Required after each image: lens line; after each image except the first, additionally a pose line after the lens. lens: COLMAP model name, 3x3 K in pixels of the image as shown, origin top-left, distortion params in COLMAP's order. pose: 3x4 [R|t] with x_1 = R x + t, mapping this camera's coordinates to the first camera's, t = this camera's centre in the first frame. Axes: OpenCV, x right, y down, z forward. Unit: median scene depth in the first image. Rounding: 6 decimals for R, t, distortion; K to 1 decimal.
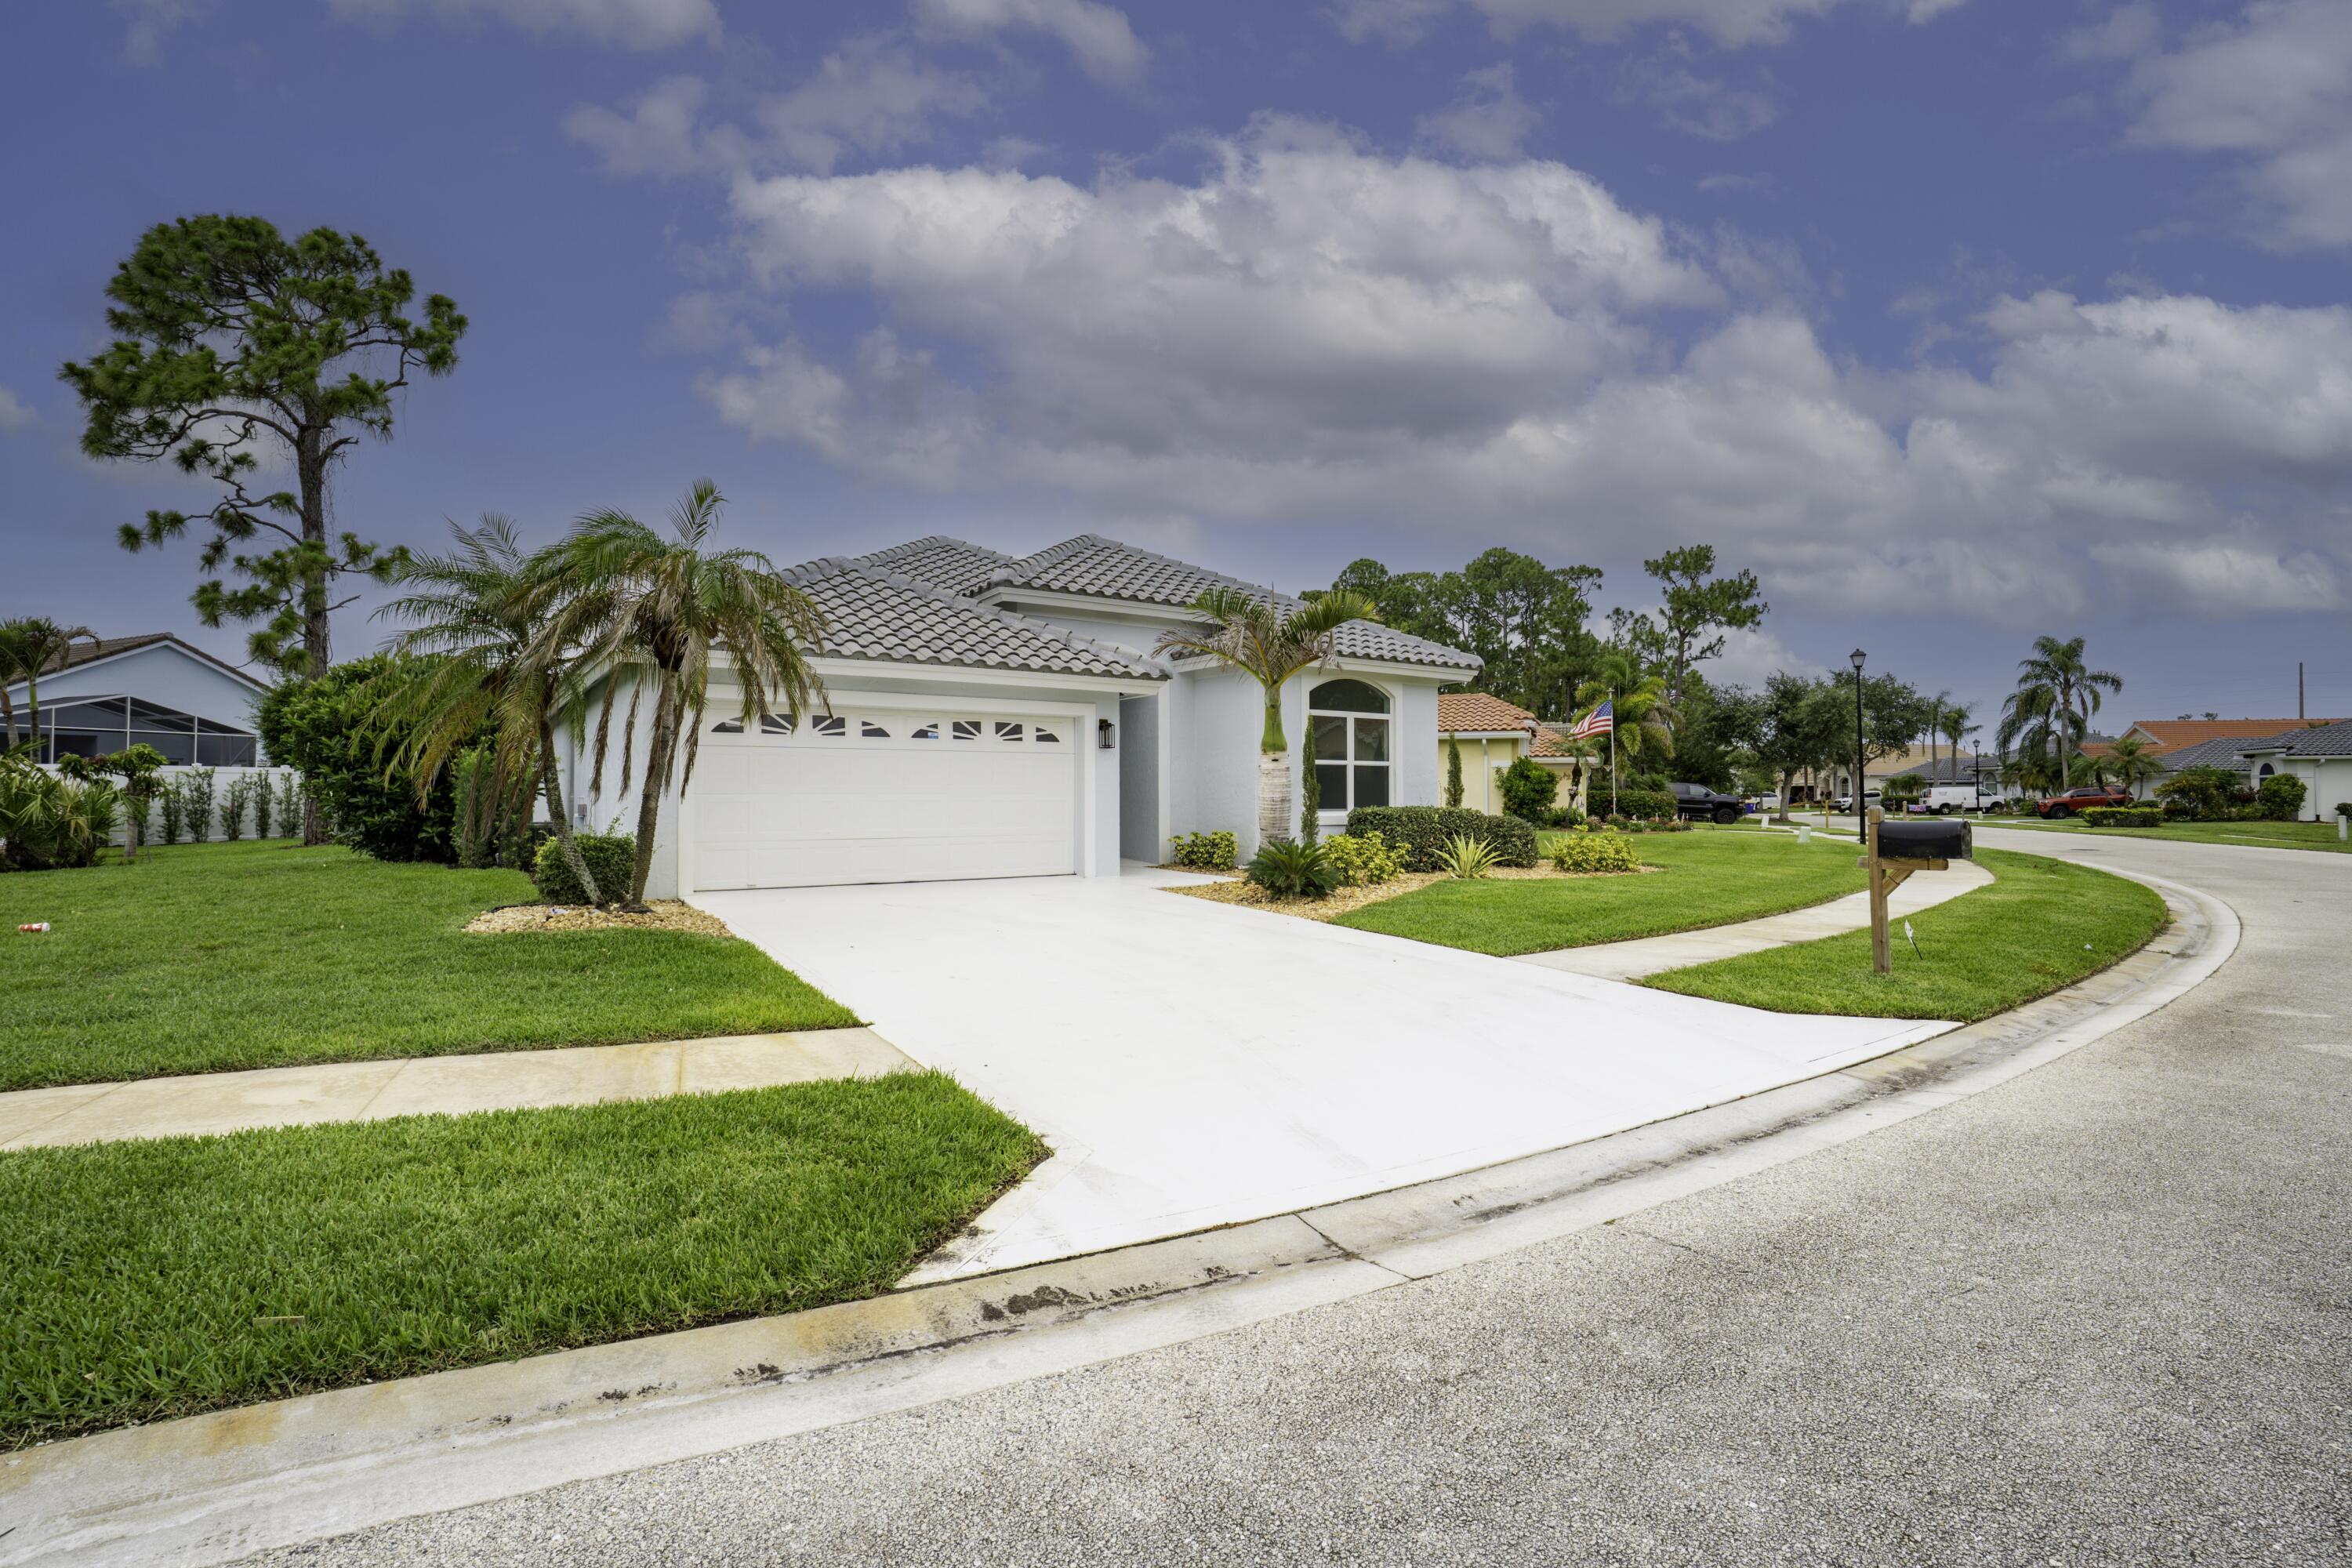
lens RADIAL K [[1089.4, 0, 1180.2], [0, 1089.4, 776.3], [0, 0, 1]] dist [-0.081104, 0.033270]
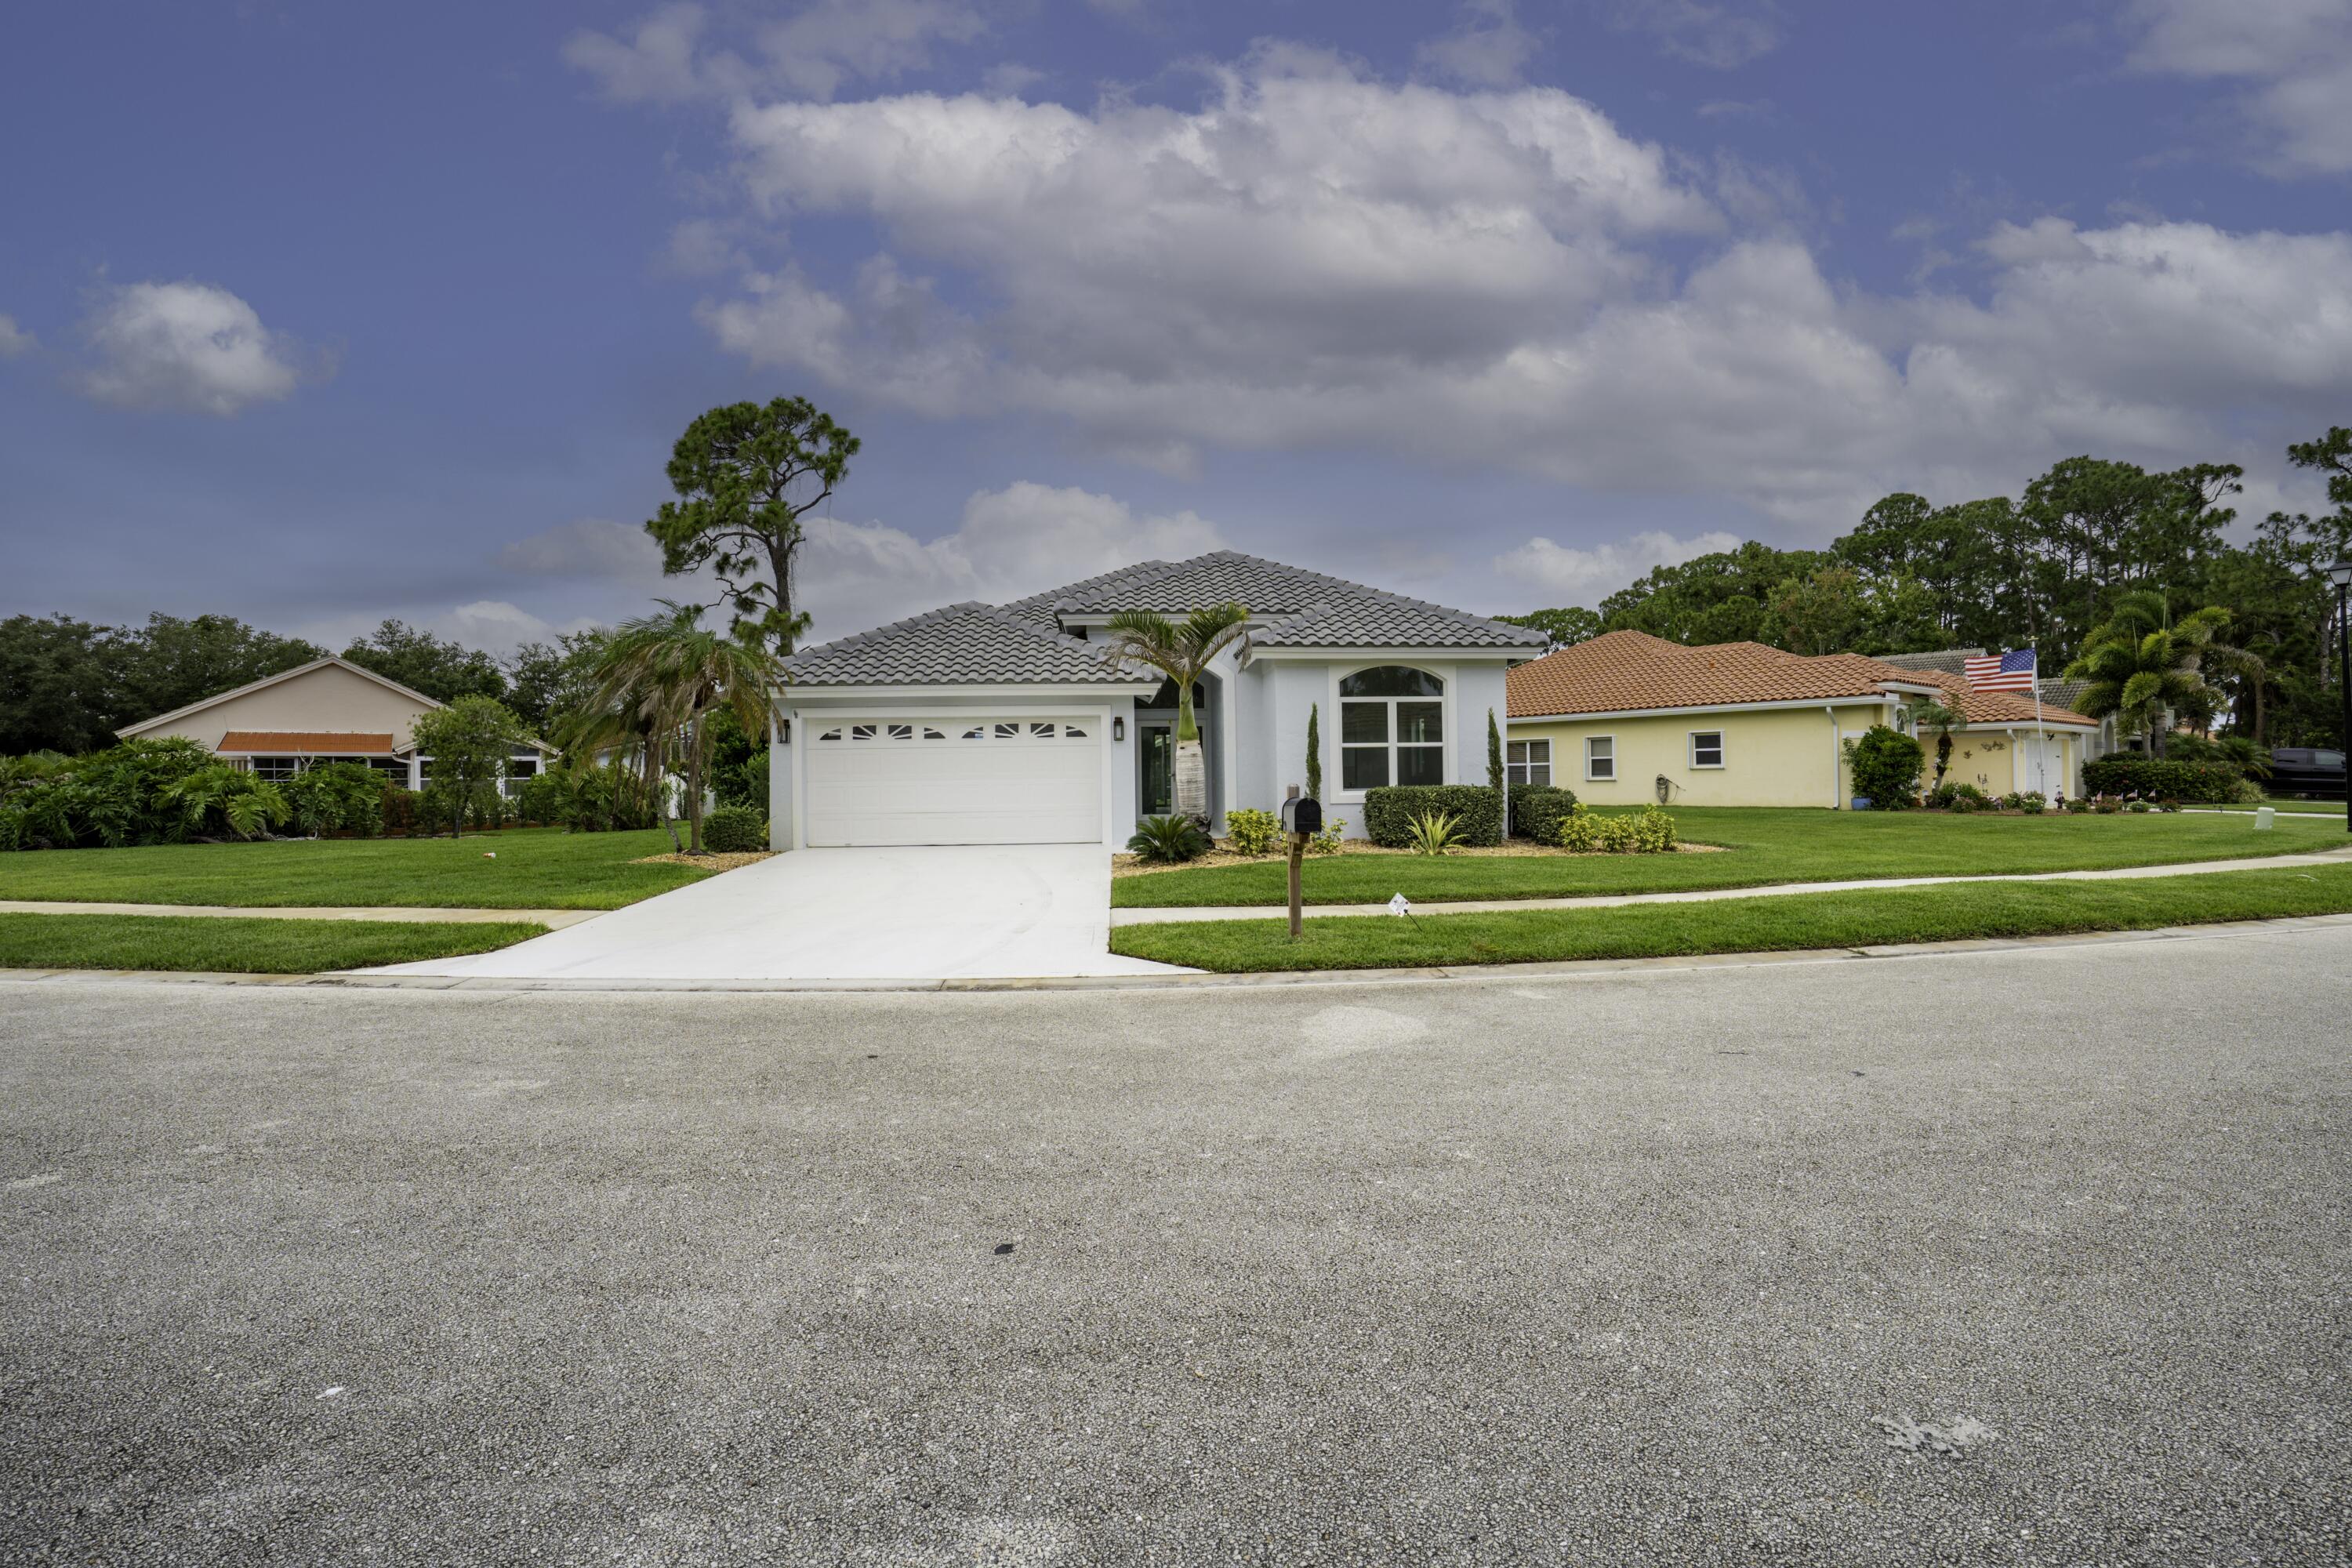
lens RADIAL K [[1089.4, 0, 1180.2], [0, 1089.4, 776.3], [0, 0, 1]] dist [-0.081104, 0.033270]
pose [[0.858505, -0.014421, -0.512602, 0.505460], [0.022373, 0.999706, 0.009346, 0.003734], [0.512317, -0.019492, 0.858575, -0.012574]]
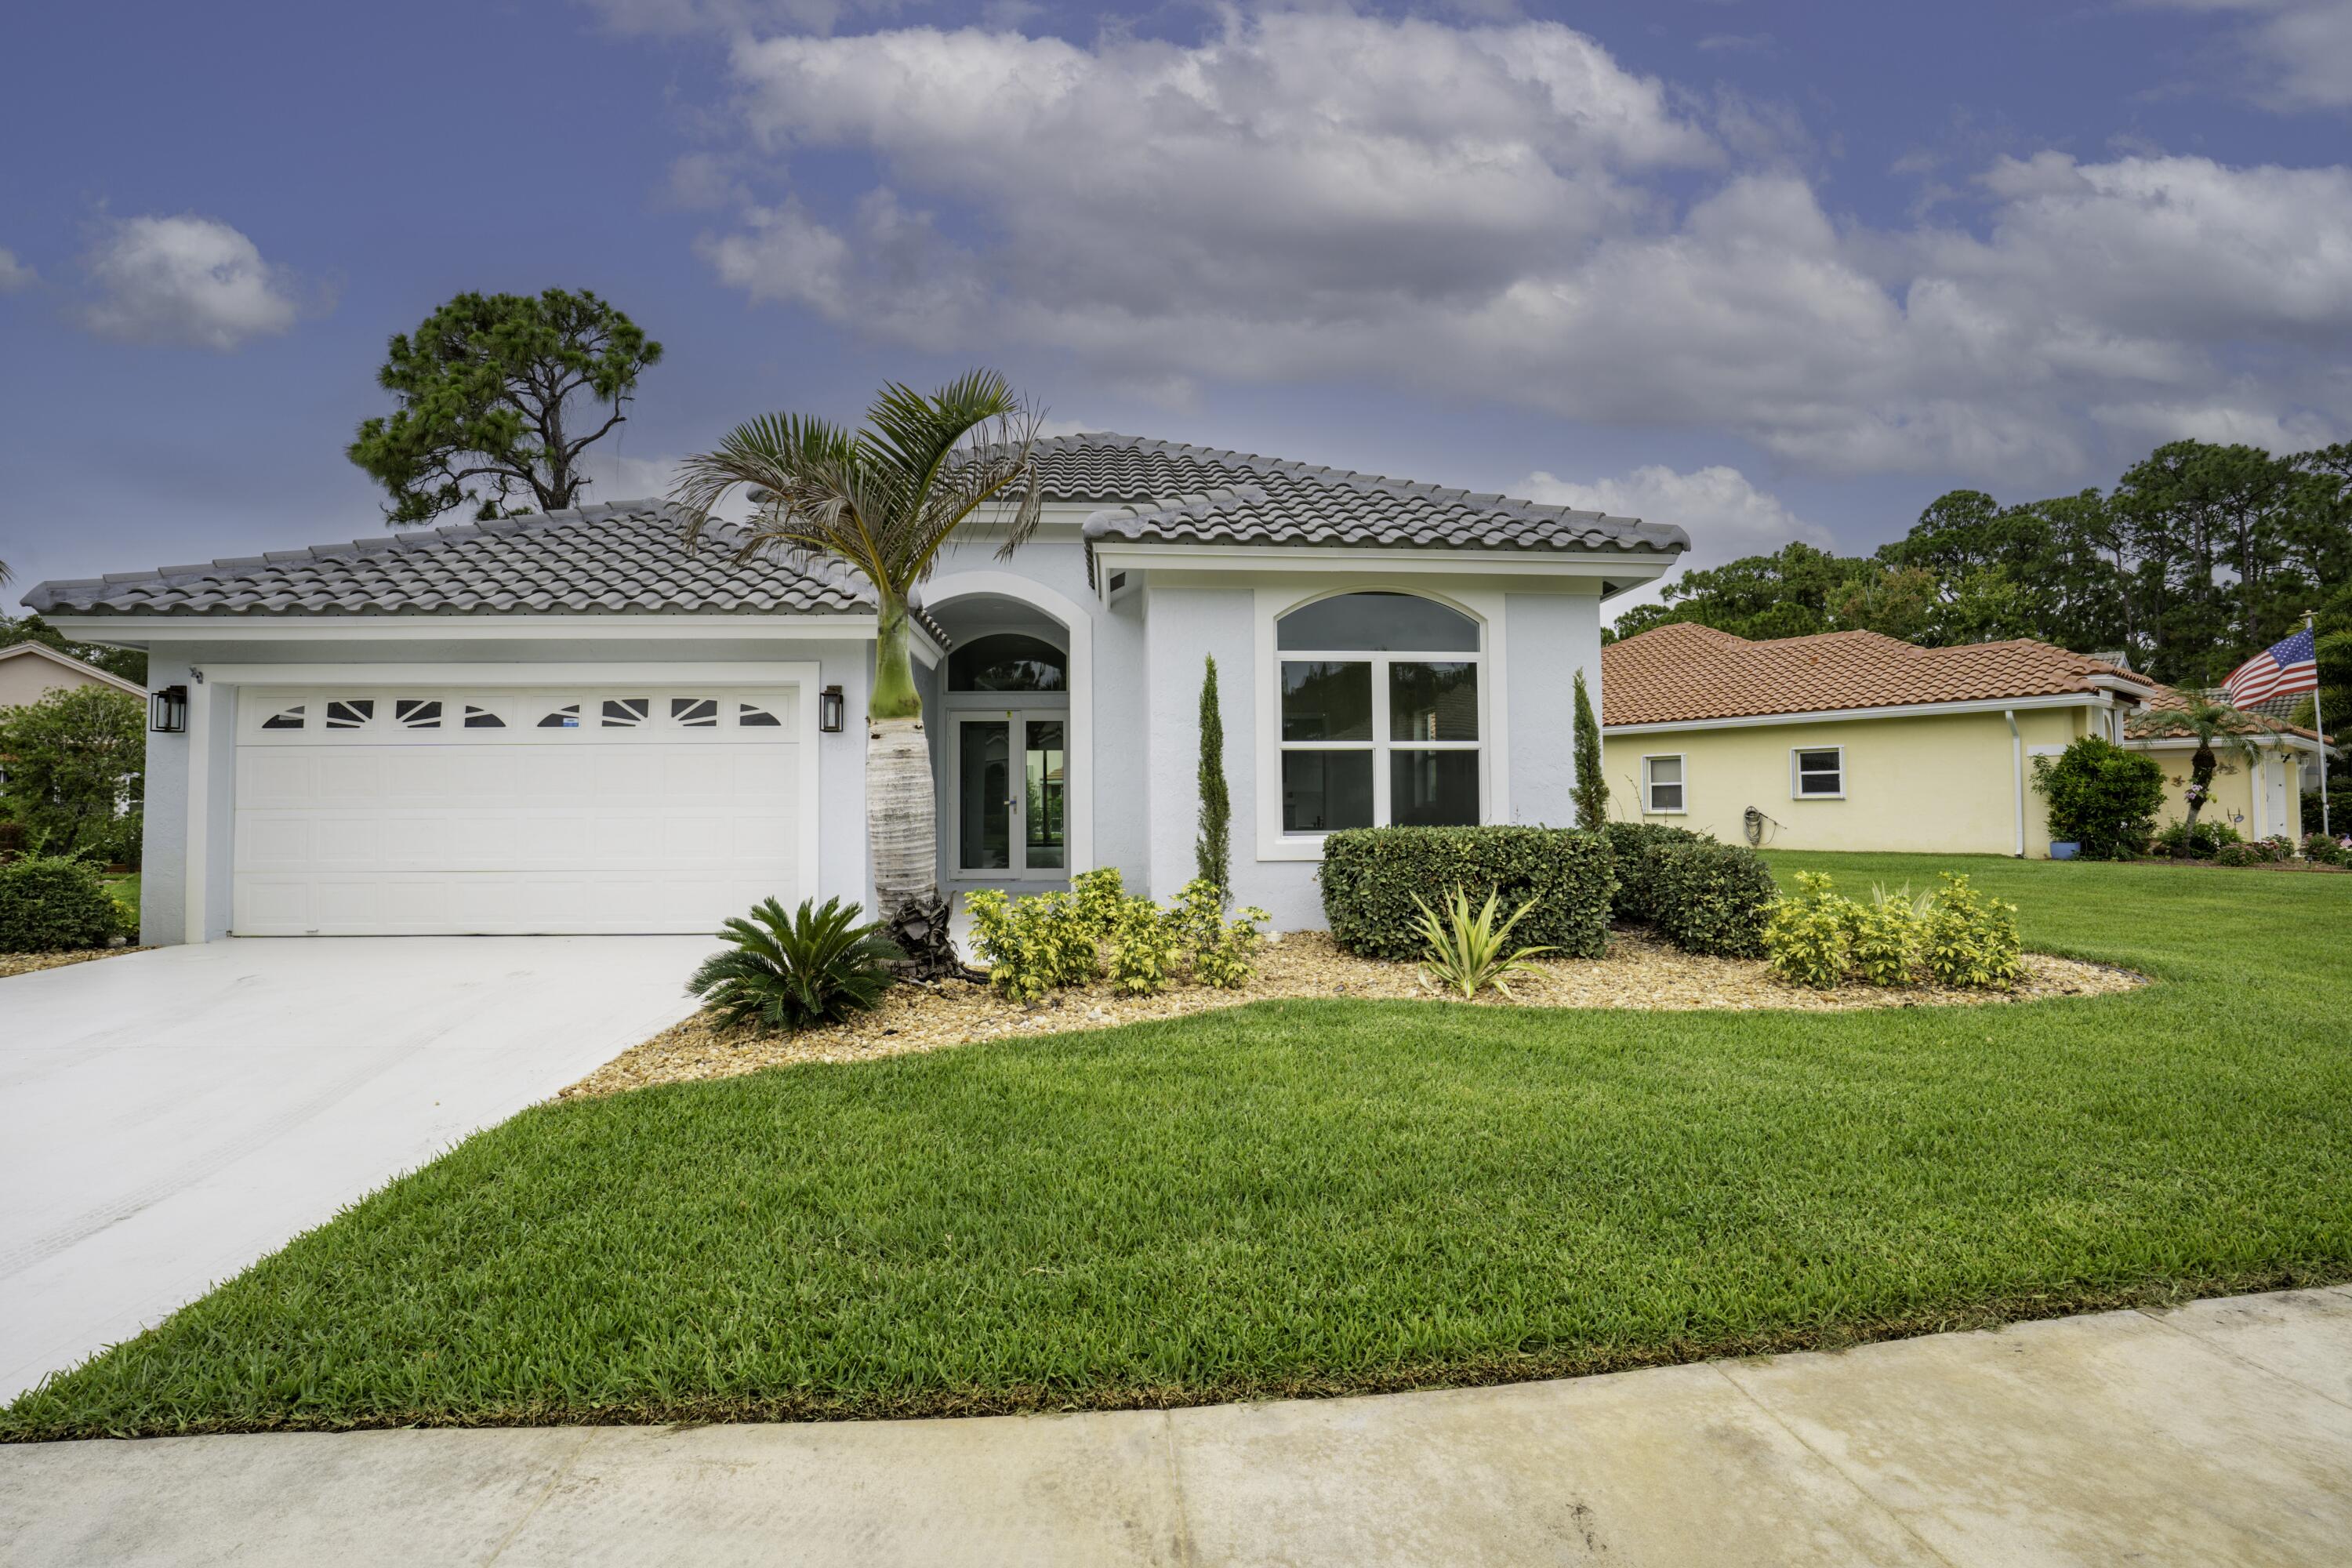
lens RADIAL K [[1089.4, 0, 1180.2], [0, 1089.4, 776.3], [0, 0, 1]] dist [-0.081104, 0.033270]
pose [[0.860028, -0.023054, -0.509725, 0.335388], [0.016022, 0.999706, -0.018184, 0.010991], [0.509995, 0.007472, 0.860145, 0.472380]]
